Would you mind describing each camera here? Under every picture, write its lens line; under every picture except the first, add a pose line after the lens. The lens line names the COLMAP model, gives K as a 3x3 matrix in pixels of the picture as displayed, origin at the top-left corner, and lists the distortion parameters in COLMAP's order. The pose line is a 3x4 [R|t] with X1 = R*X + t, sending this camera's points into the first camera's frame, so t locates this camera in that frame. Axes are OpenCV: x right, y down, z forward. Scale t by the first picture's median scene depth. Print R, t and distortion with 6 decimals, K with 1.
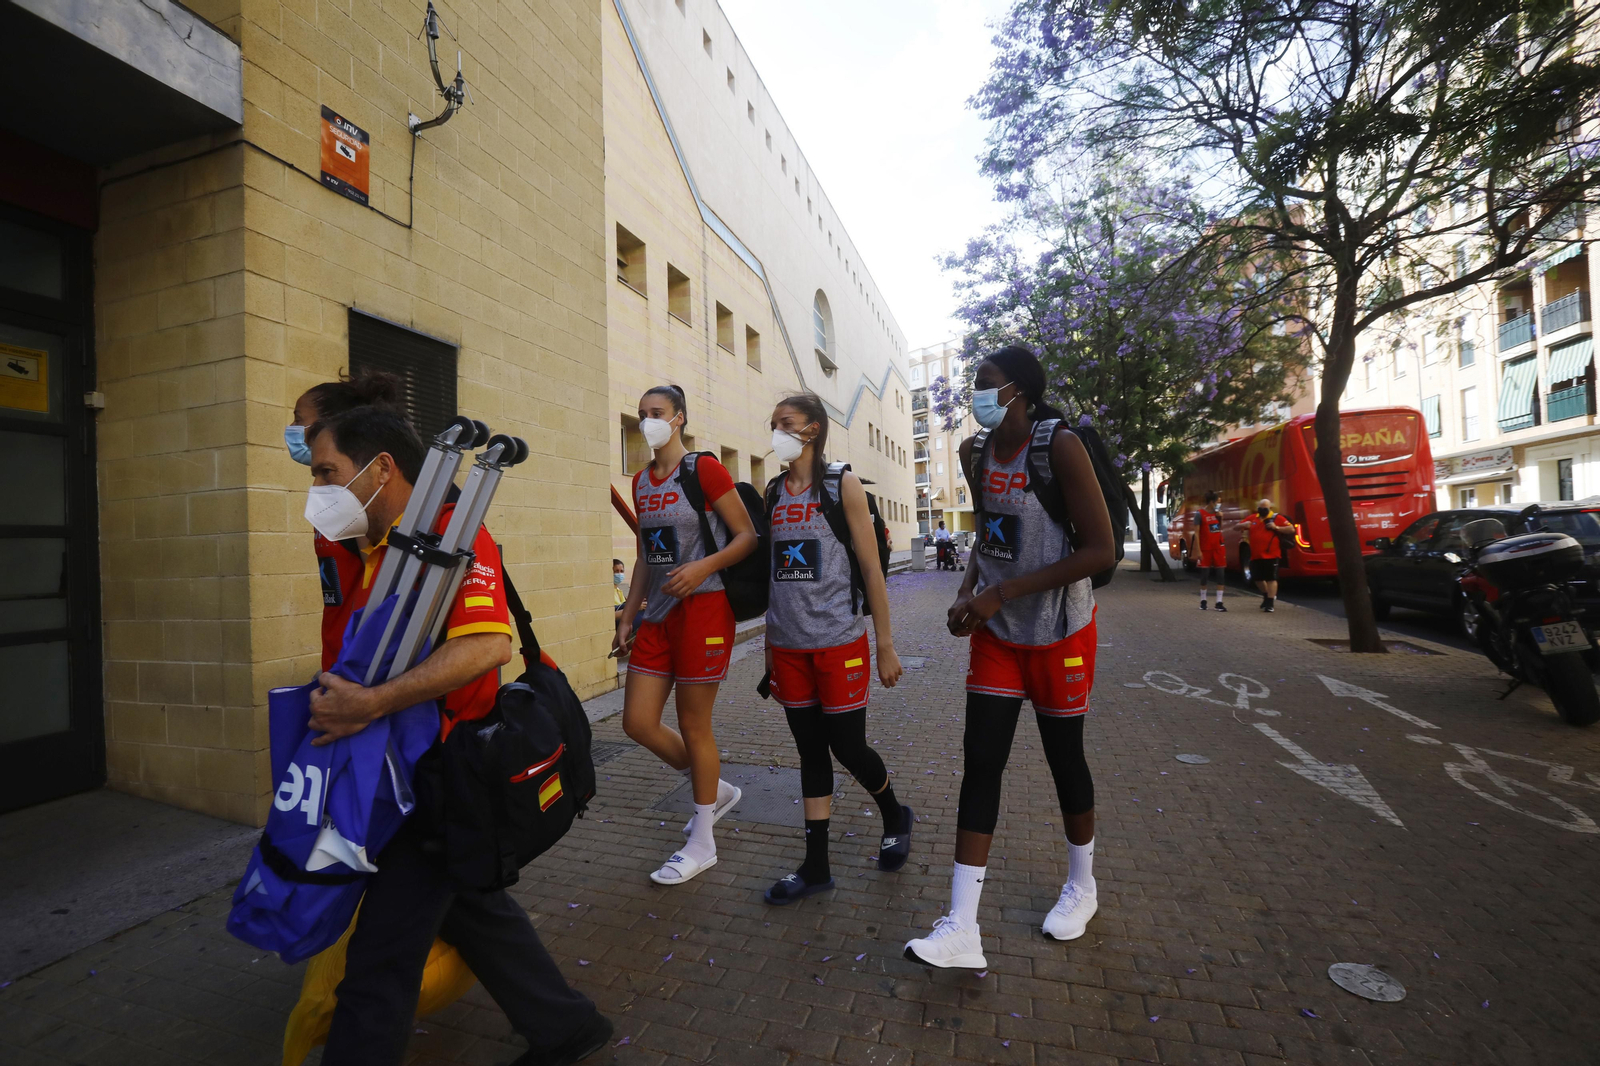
lens RADIAL K [[668.3, 0, 800.0], [0, 668.3, 533.0], [0, 0, 1]] dist [-0.028846, 0.000327]
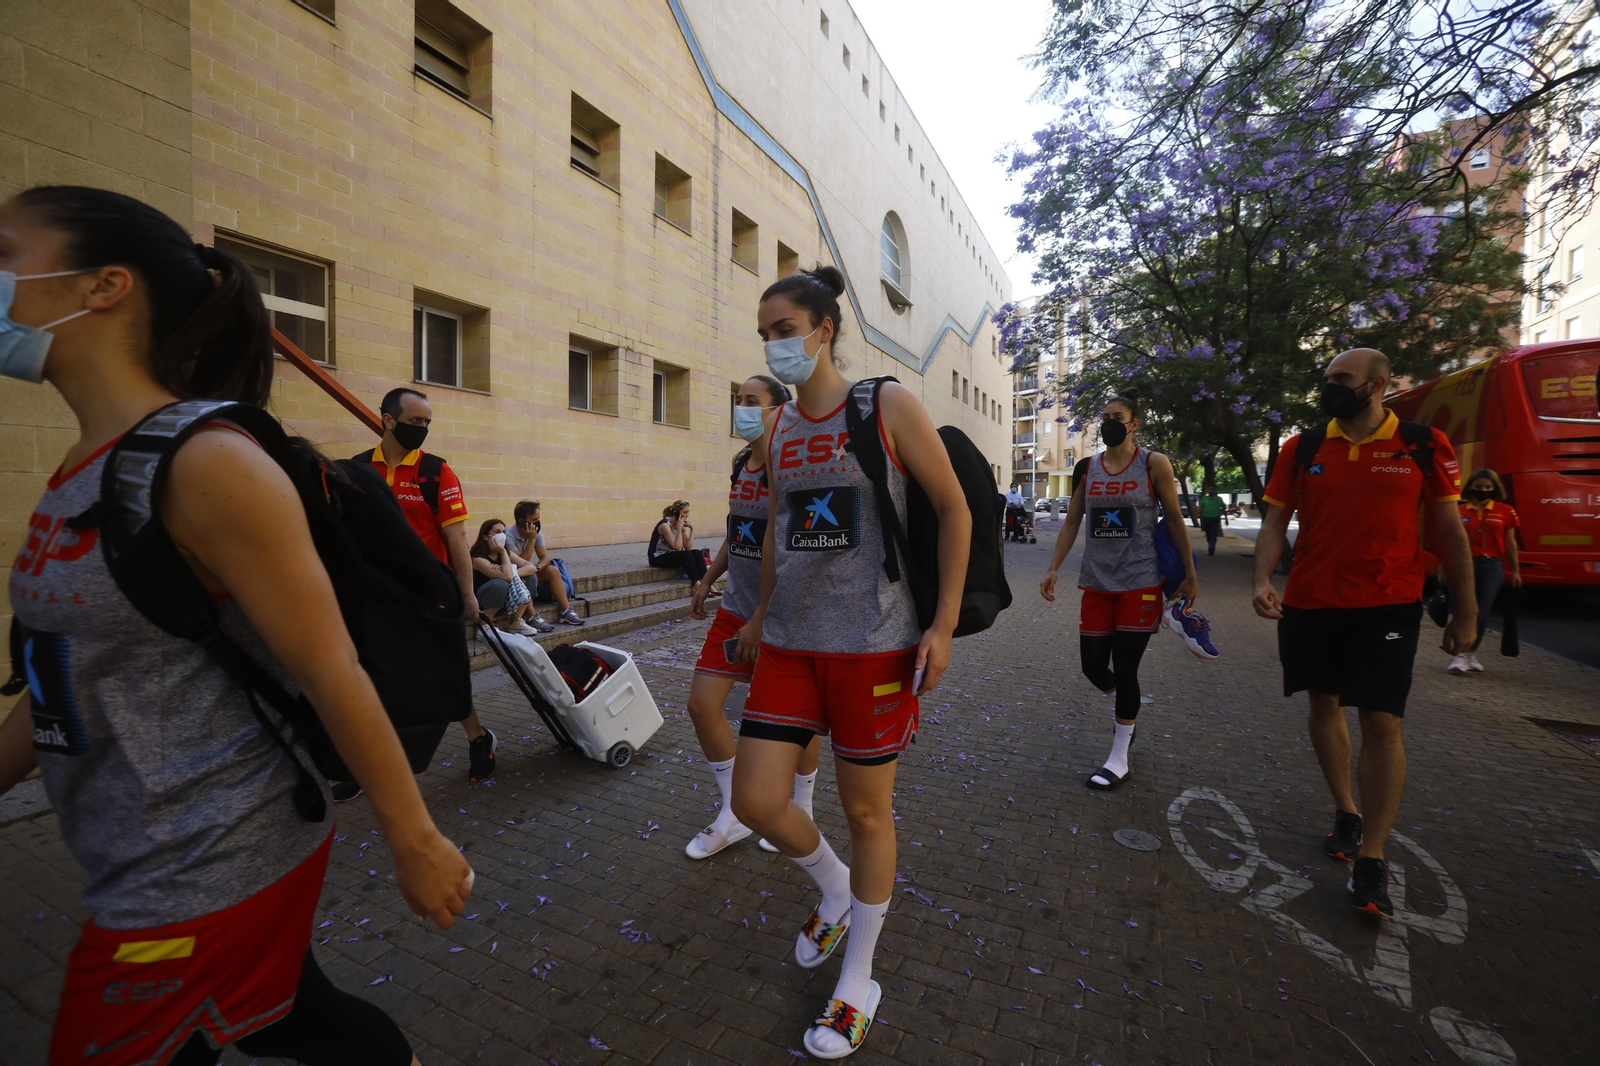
lens RADIAL K [[668.3, 0, 800.0], [0, 668.3, 533.0], [0, 0, 1]] dist [-0.028846, 0.000327]
pose [[0.986634, 0.049923, -0.155118, 0.098458], [-0.039957, 0.996972, 0.066716, -0.000082], [0.157979, -0.059626, 0.985641, 0.151680]]
